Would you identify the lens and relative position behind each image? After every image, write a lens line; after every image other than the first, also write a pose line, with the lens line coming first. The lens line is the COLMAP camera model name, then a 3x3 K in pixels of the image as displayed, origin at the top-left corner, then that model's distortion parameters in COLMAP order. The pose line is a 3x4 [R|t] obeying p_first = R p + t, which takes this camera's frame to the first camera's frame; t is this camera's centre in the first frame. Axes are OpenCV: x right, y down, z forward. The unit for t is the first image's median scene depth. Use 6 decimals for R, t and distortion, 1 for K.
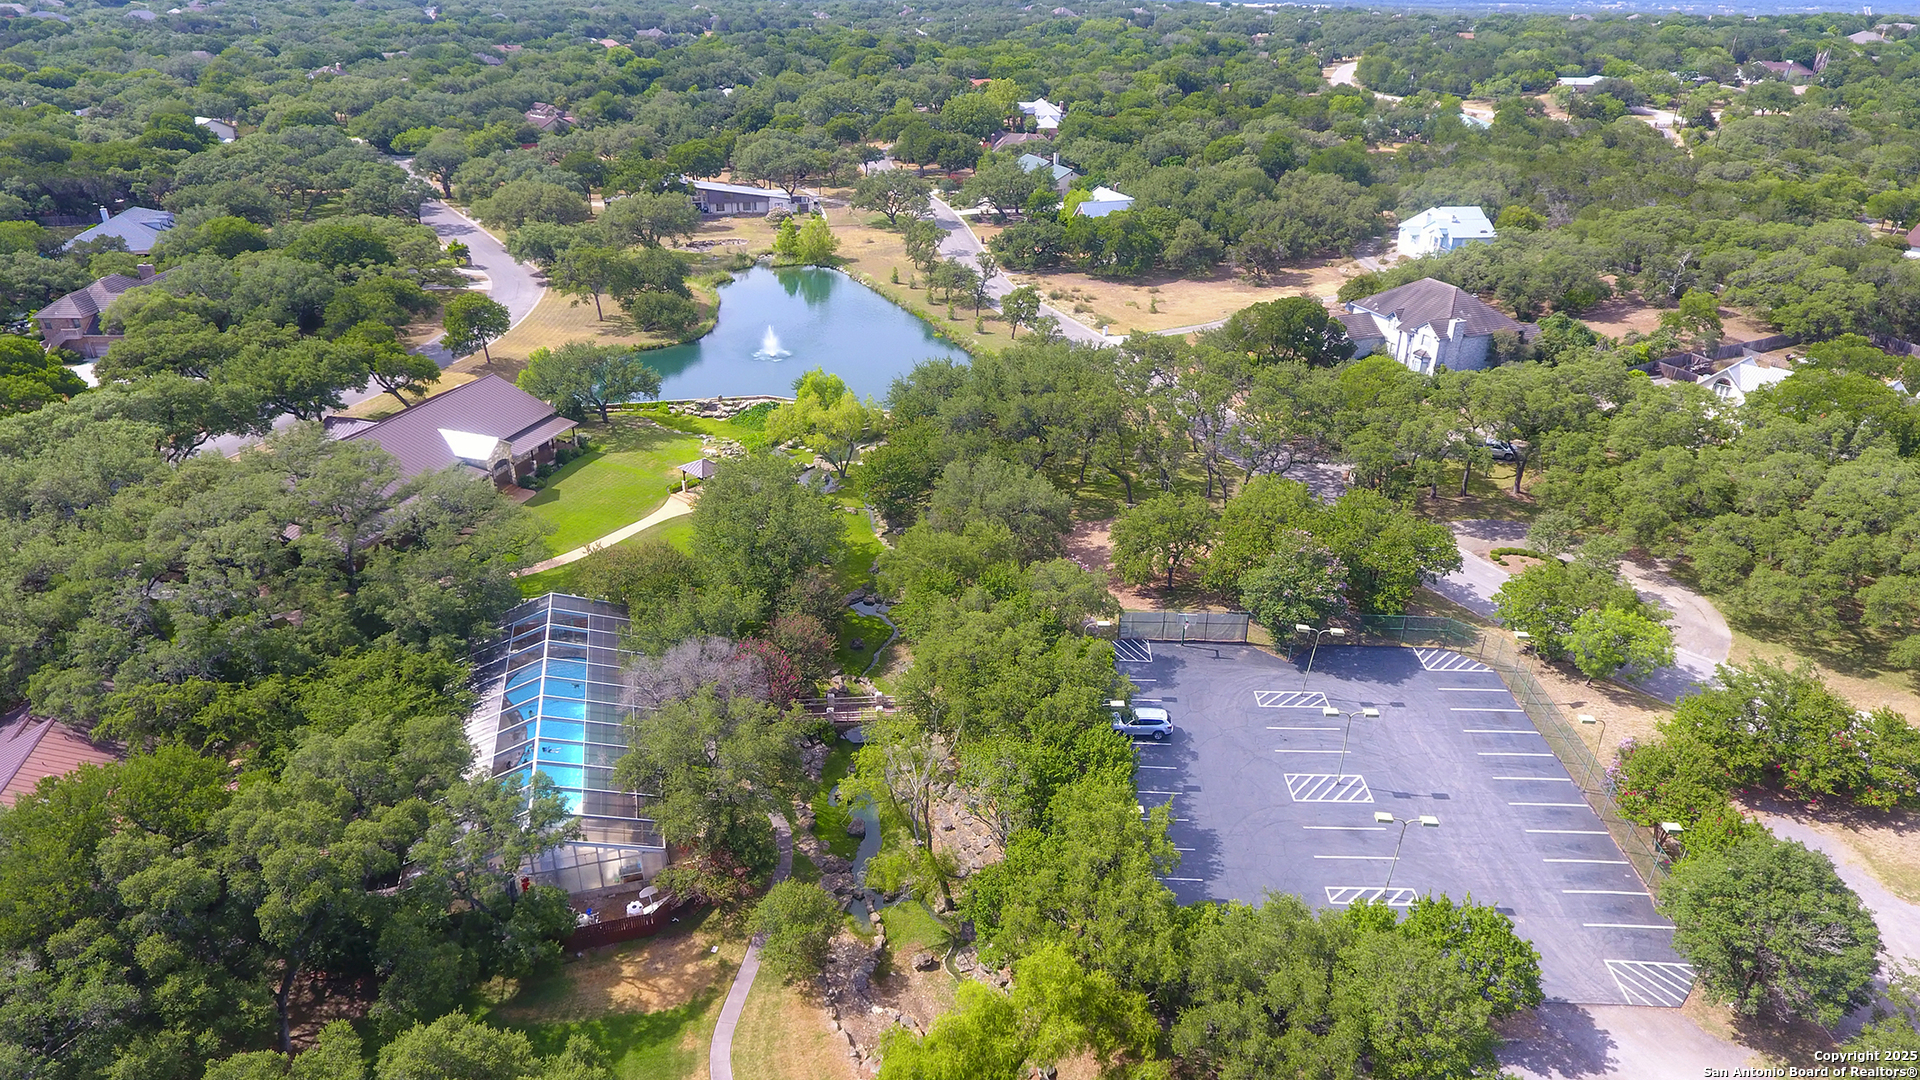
lens RADIAL K [[1114.5, 0, 960.9], [0, 1114.5, 493.4], [0, 0, 1]] dist [-0.003614, -0.001437]
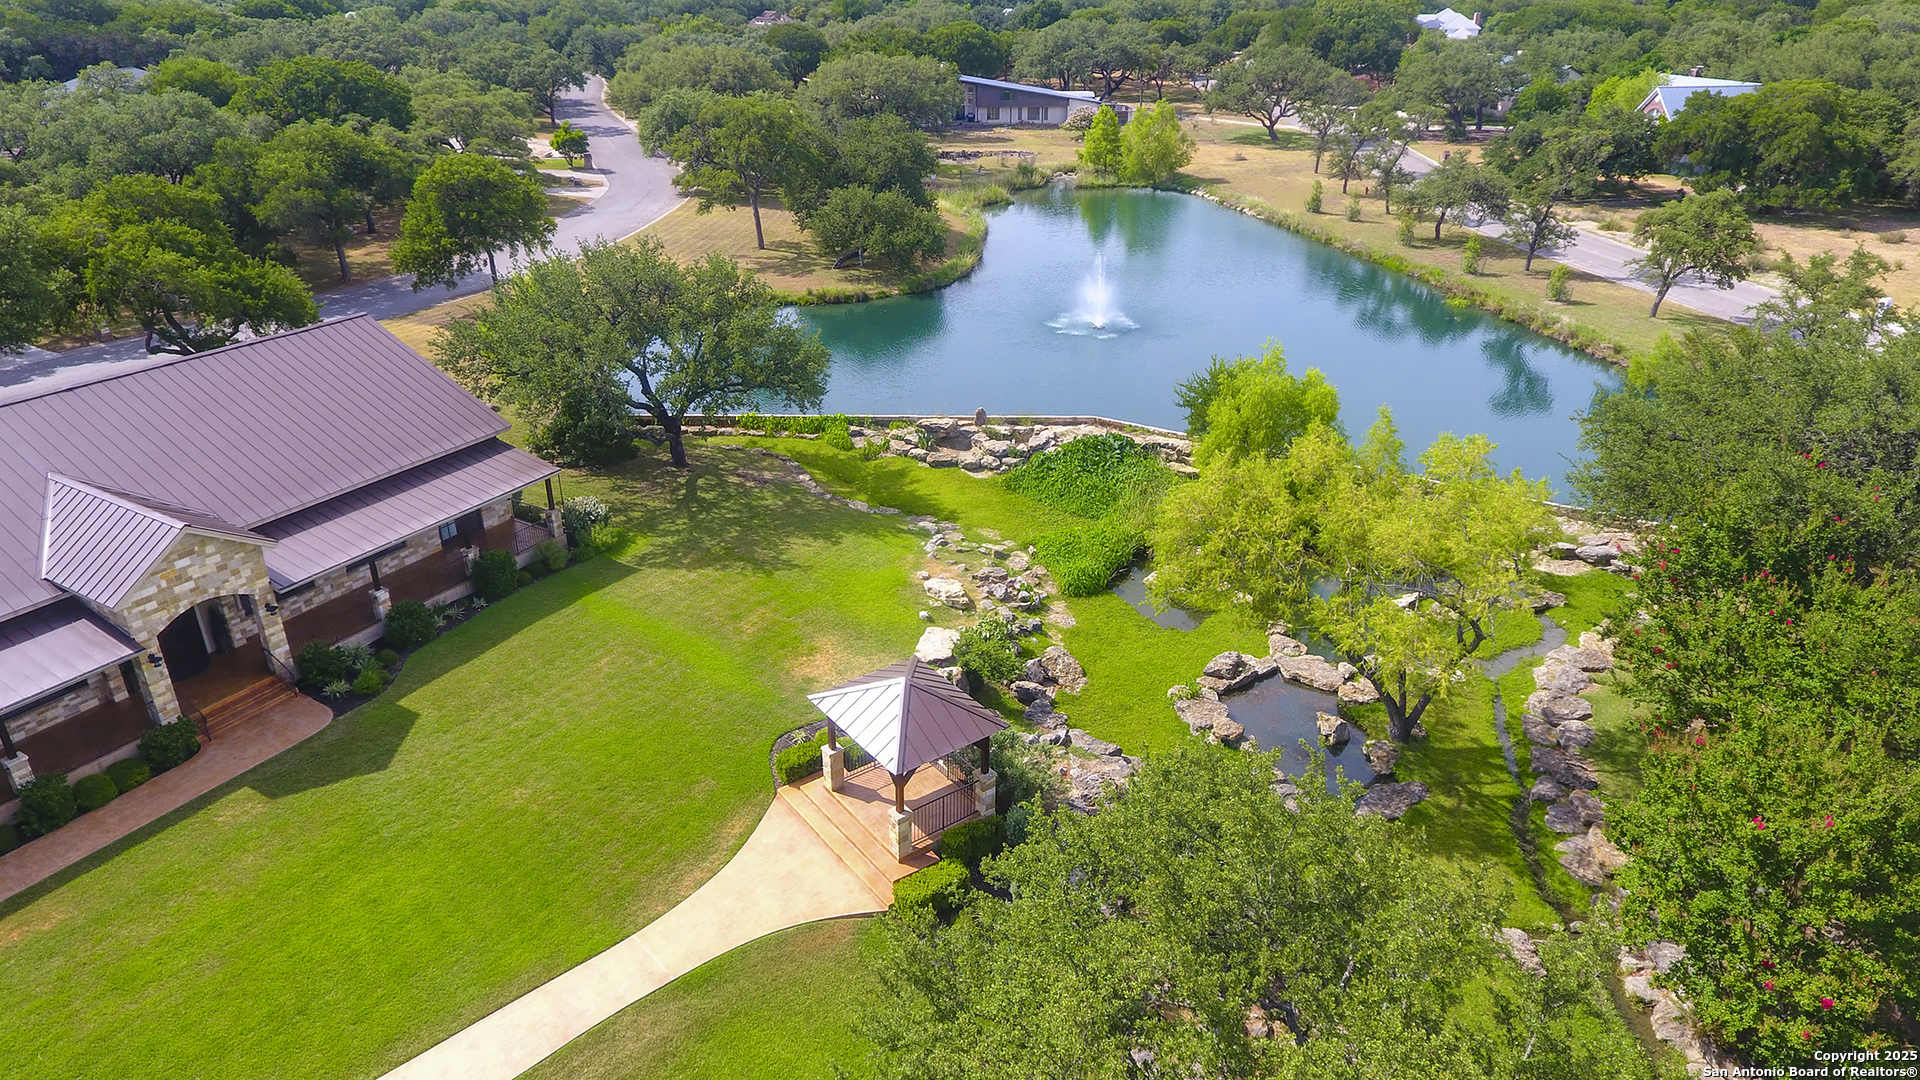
lens RADIAL K [[1114.5, 0, 960.9], [0, 1114.5, 493.4], [0, 0, 1]] dist [-0.003614, -0.001437]
pose [[0.975257, 0.077135, -0.207179, -0.121386], [-0.079148, 0.996862, -0.001433, -0.050167], [0.206418, 0.017796, 0.978302, 0.536061]]
